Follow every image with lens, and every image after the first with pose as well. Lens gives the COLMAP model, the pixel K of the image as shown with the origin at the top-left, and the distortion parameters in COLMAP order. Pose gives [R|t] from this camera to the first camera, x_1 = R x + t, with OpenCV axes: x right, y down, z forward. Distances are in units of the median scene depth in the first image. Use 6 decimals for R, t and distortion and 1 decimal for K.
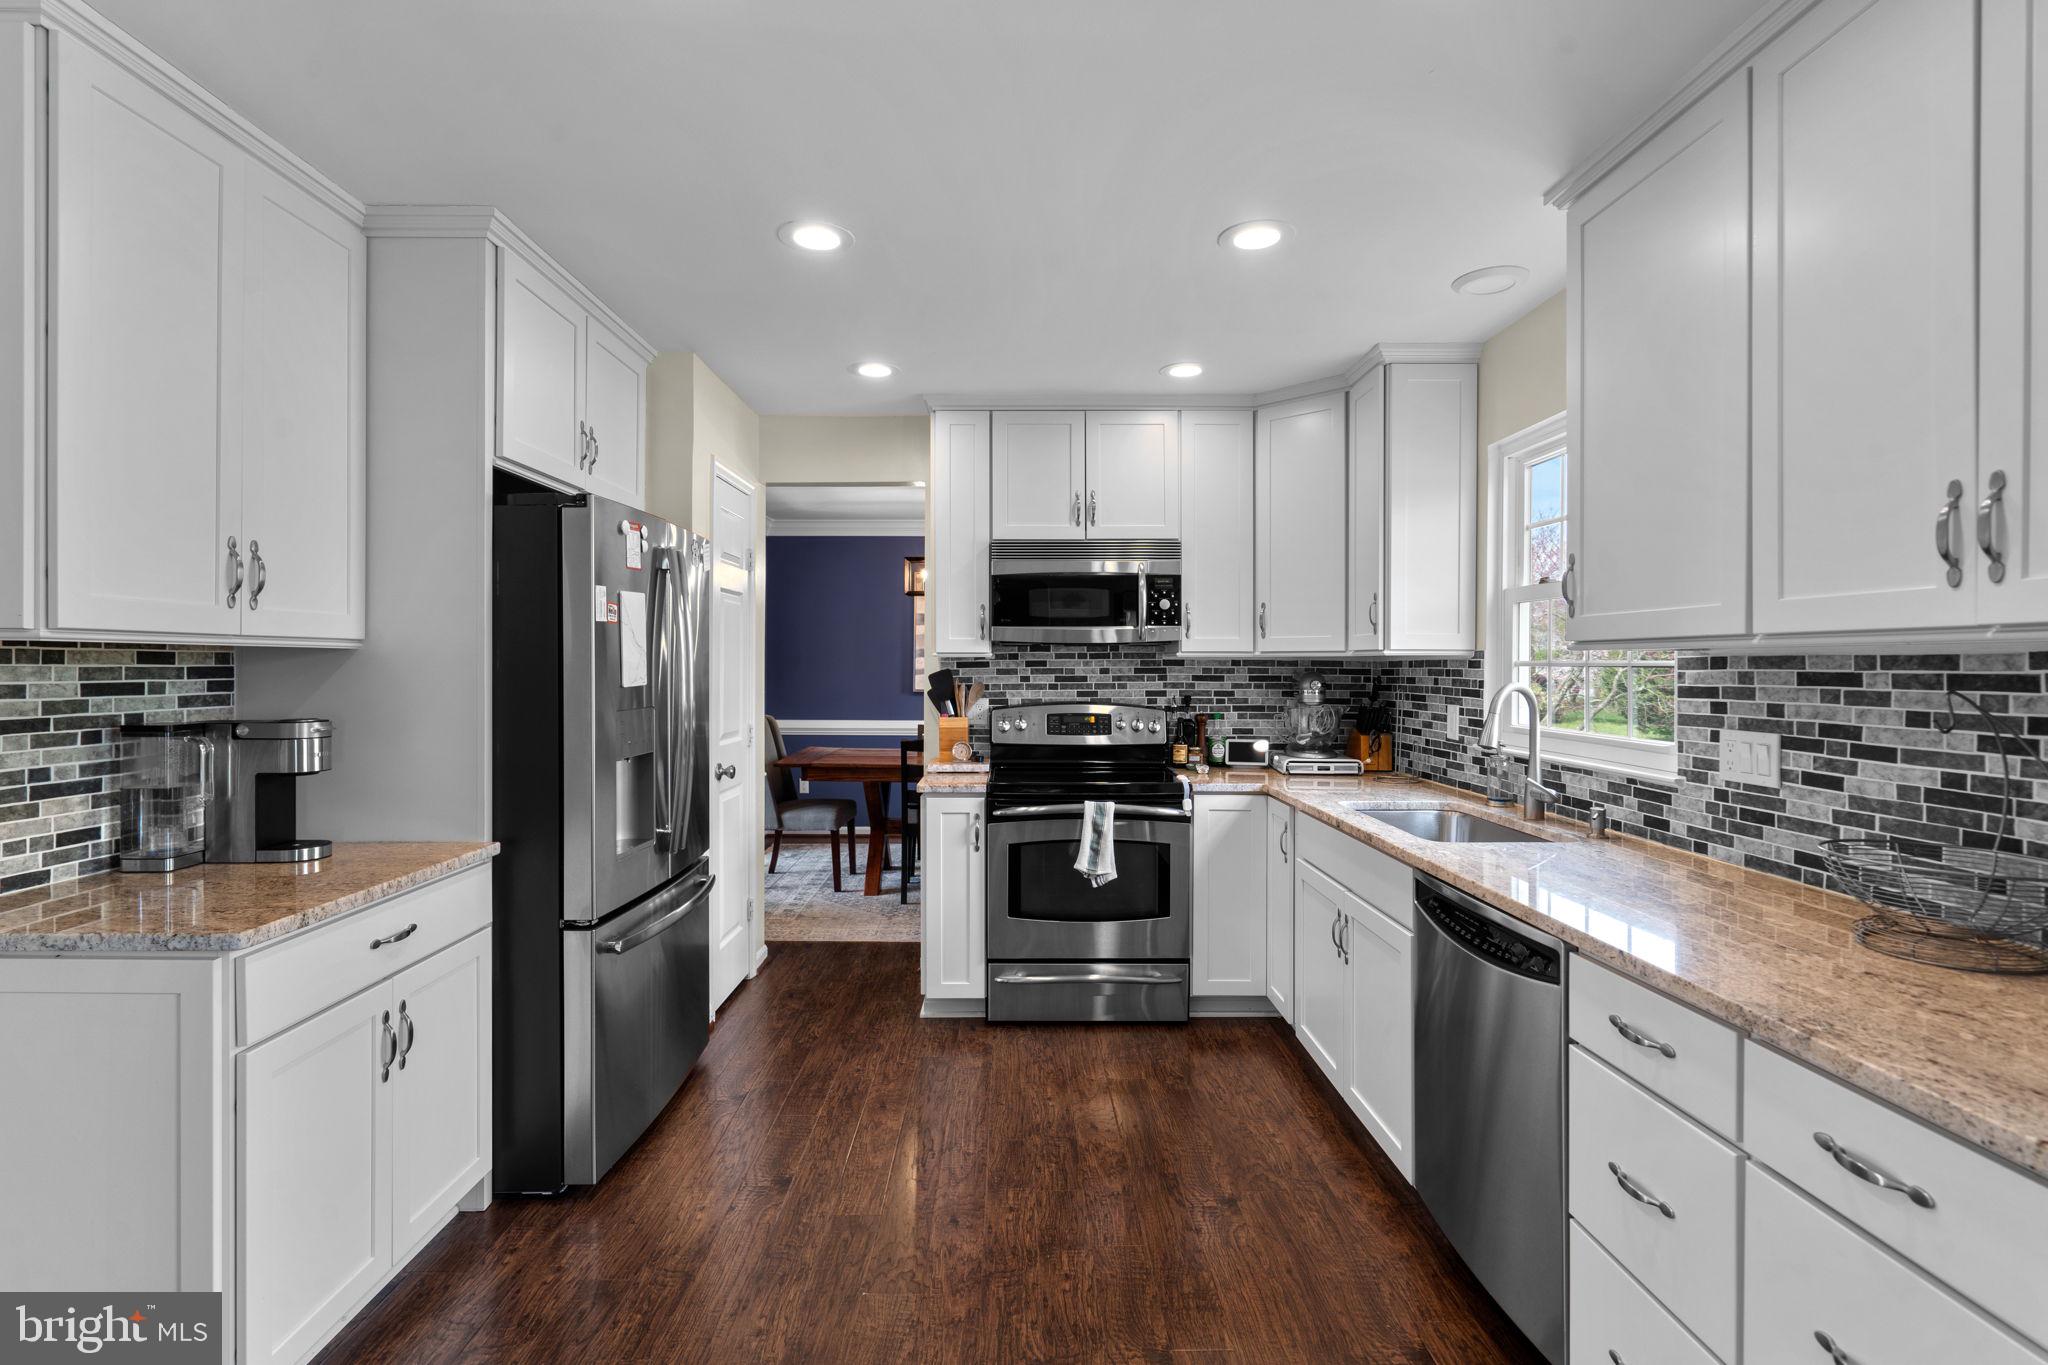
lens RADIAL K [[943.3, 0, 1014.4], [0, 943.3, 672.4], [0, 0, 1]] dist [0.002058, 0.001076]
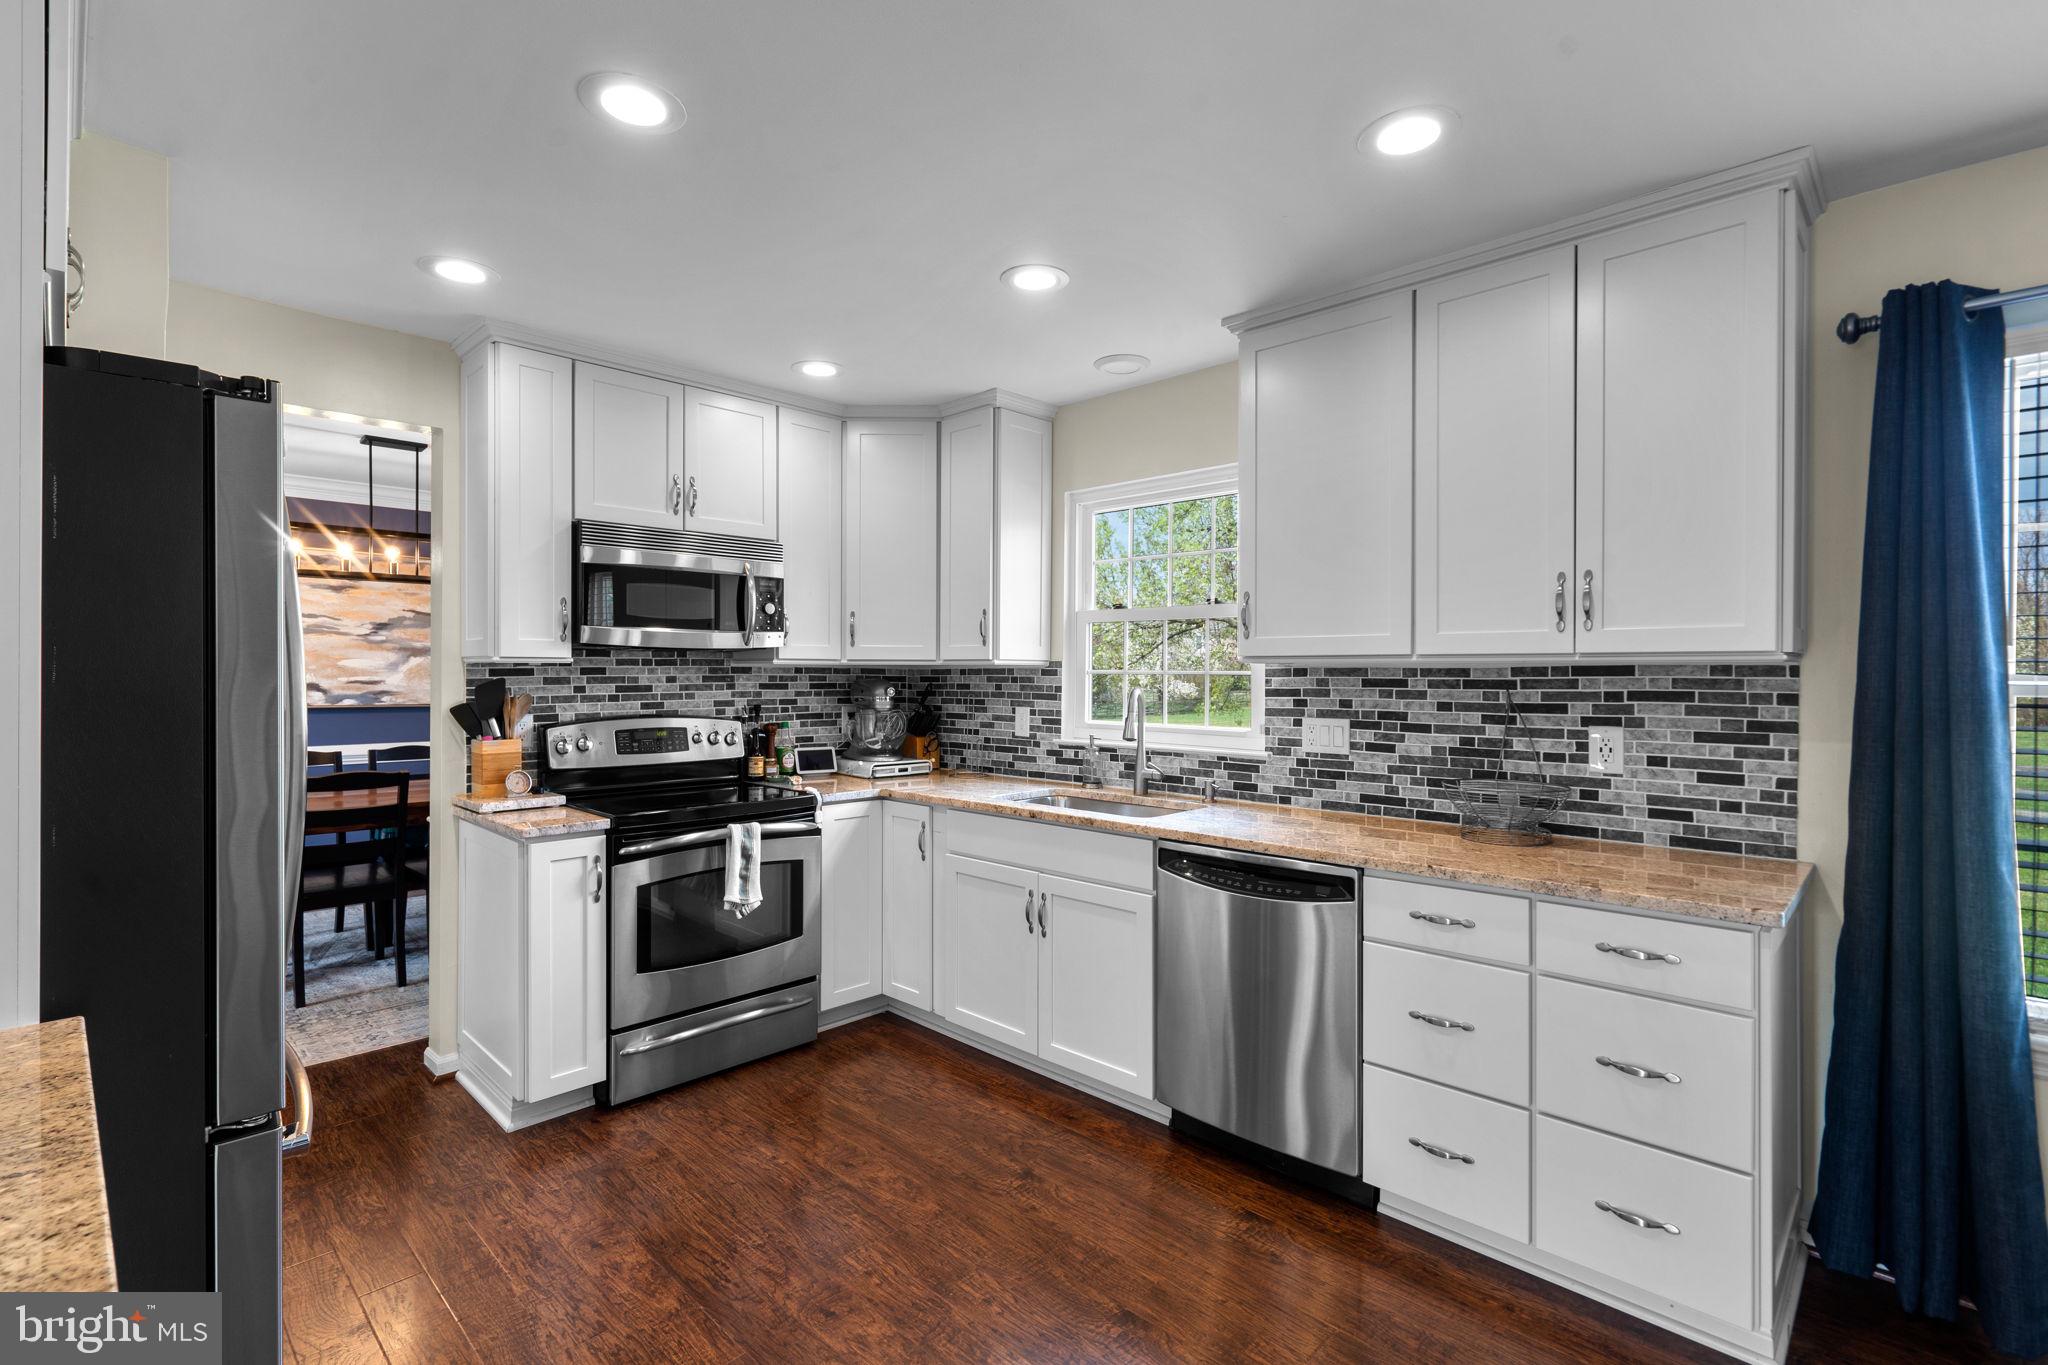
lens RADIAL K [[943.3, 0, 1015.4], [0, 943.3, 677.7], [0, 0, 1]] dist [0.002058, 0.001076]
pose [[0.703305, -0.003183, 0.710881, -0.373261], [0.004032, 0.999992, 0.000489, -0.002659], [-0.710876, 0.002523, 0.703312, 0.176523]]
